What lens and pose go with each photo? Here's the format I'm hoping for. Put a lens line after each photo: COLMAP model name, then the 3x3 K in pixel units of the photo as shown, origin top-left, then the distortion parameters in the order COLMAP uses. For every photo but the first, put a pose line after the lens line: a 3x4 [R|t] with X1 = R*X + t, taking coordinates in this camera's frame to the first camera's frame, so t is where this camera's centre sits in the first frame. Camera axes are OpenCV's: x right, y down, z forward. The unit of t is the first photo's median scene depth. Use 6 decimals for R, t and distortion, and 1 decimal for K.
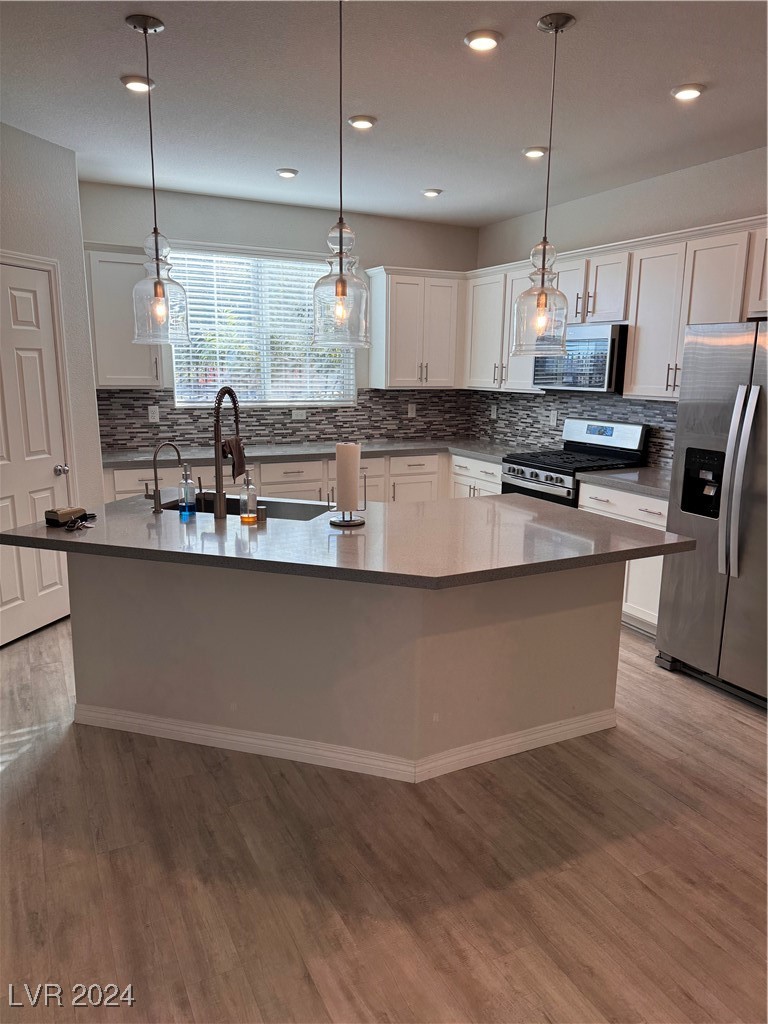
lens RADIAL K [[711.3, 0, 382.5], [0, 711.3, 515.6], [0, 0, 1]] dist [0.137202, -0.247553]
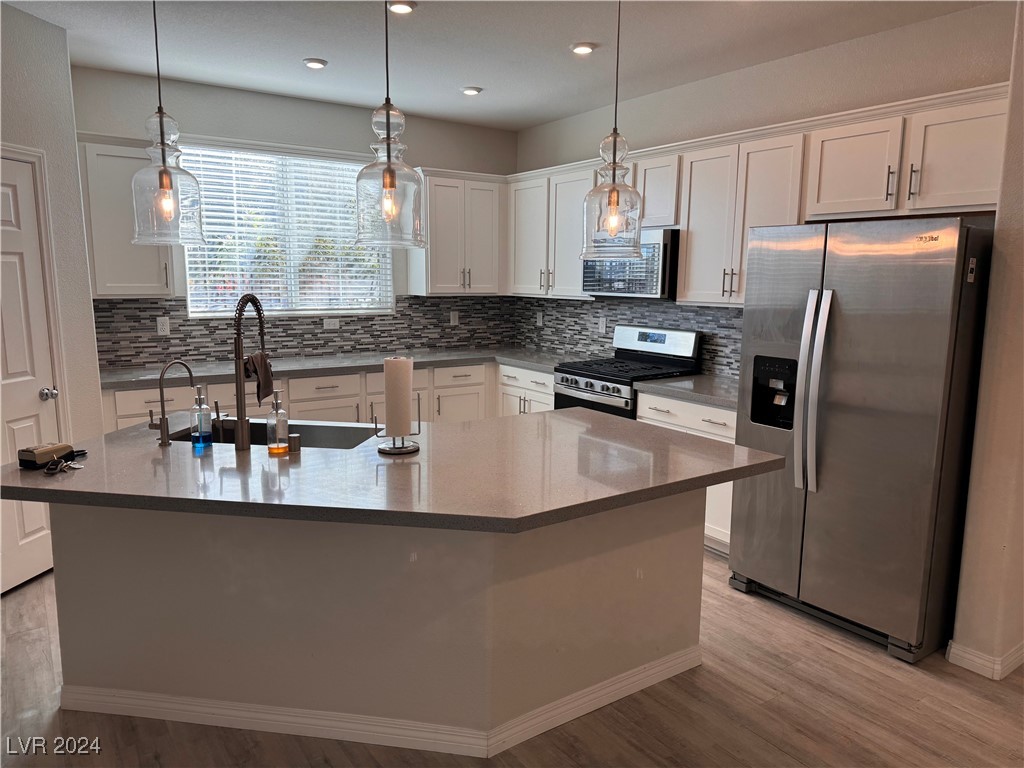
lens RADIAL K [[719.0, 0, 511.0], [0, 719.0, 382.7], [0, 0, 1]] dist [0.046243, -0.040306]
pose [[0.990631, -0.022848, 0.134644, -0.024446], [0.030280, 0.998114, -0.053408, -0.016641], [-0.133170, 0.056984, 0.989454, 0.100745]]
